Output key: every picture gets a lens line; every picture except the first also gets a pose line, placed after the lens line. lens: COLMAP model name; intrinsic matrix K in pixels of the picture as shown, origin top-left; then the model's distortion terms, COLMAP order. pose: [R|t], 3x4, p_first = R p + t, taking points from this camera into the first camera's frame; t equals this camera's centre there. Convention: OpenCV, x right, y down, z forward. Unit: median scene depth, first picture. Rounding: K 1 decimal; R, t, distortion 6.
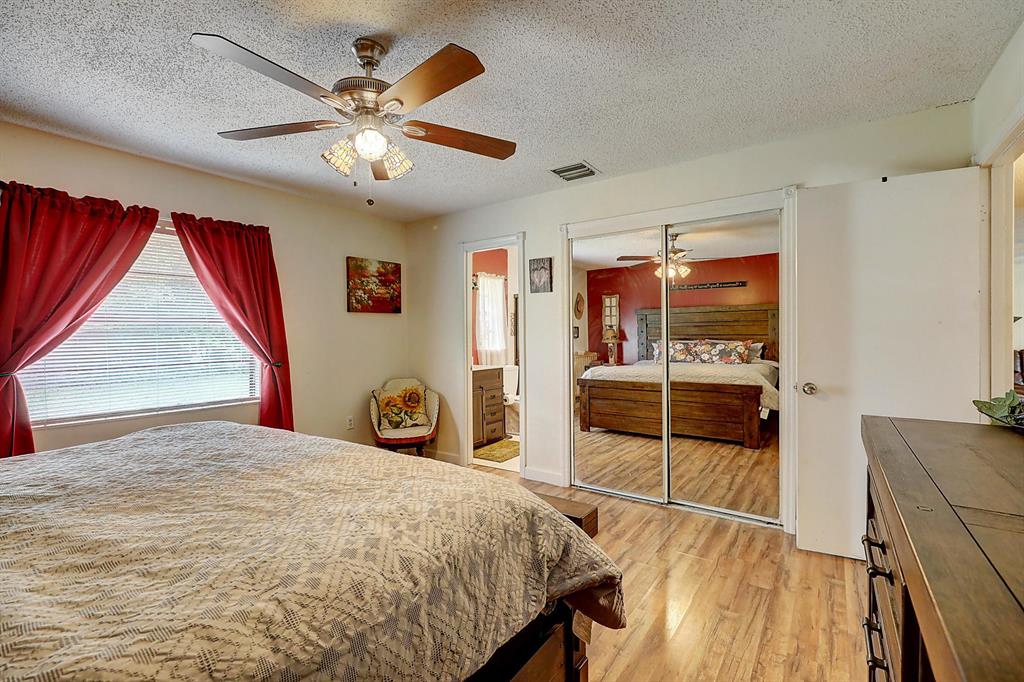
lens RADIAL K [[459.3, 0, 513.1], [0, 459.3, 333.5], [0, 0, 1]] dist [0.000211, -0.000310]
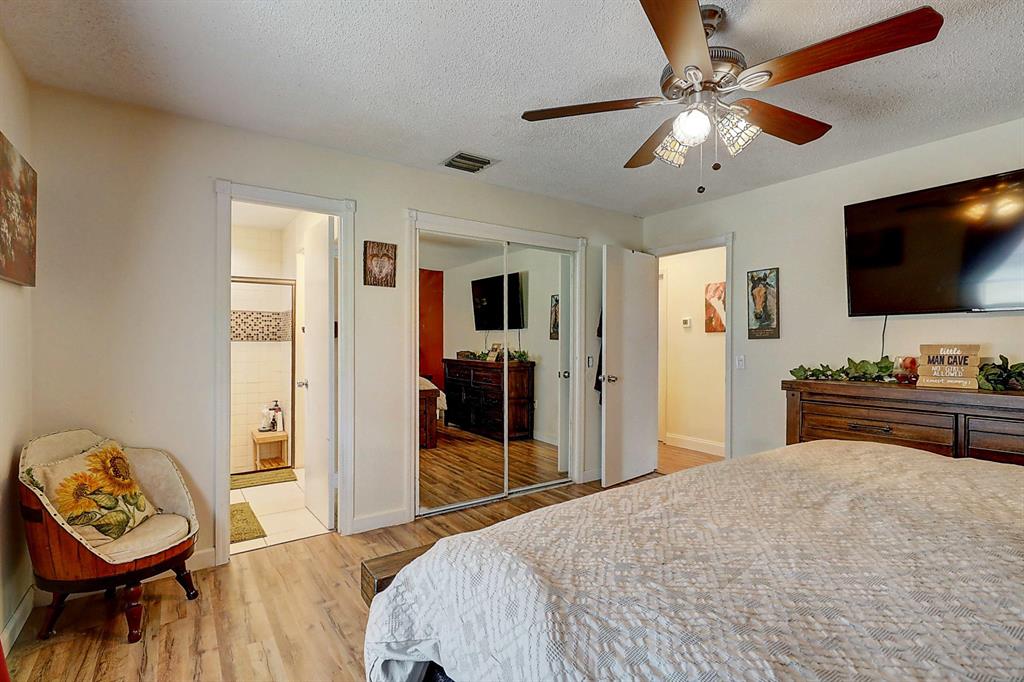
lens RADIAL K [[491.2, 0, 525.1], [0, 491.2, 339.9], [0, 0, 1]] dist [0.000423, -0.000063]
pose [[0.326636, 0.013170, 0.945058, -0.636330], [-0.007926, 0.999906, -0.011195, 0.009950], [-0.945117, -0.003834, 0.326710, 0.483590]]
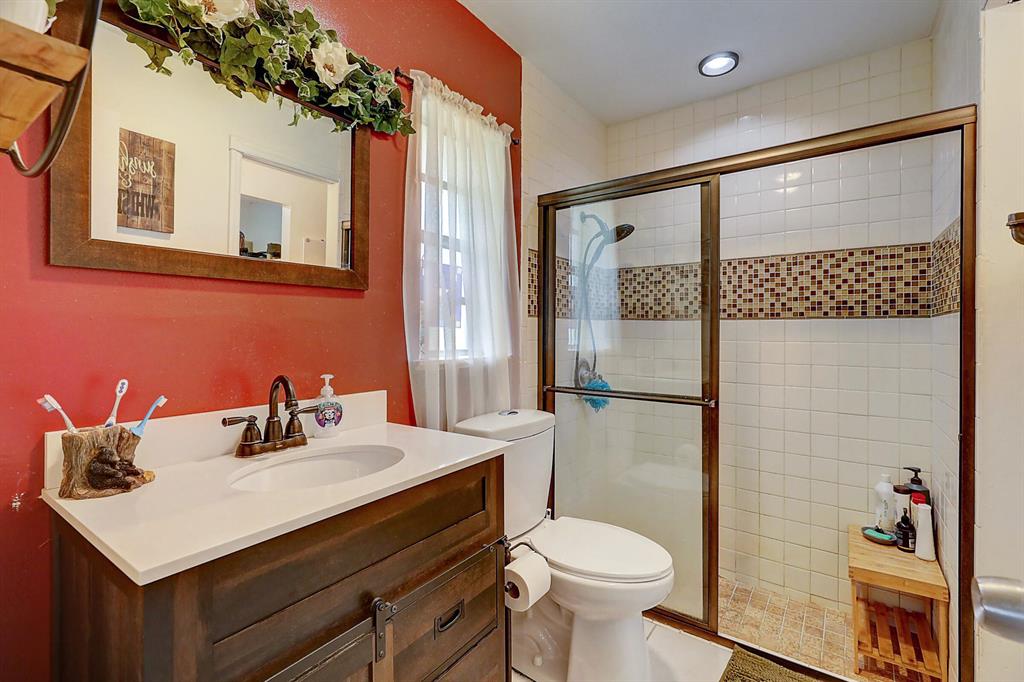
lens RADIAL K [[459.3, 0, 513.1], [0, 459.3, 333.5], [0, 0, 1]] dist [0.000211, -0.000310]
pose [[0.999942, 0.010680, -0.001270, -0.023981], [-0.010674, 0.999931, 0.004848, 0.023871], [0.001322, -0.004834, 0.999987, 1.068568]]
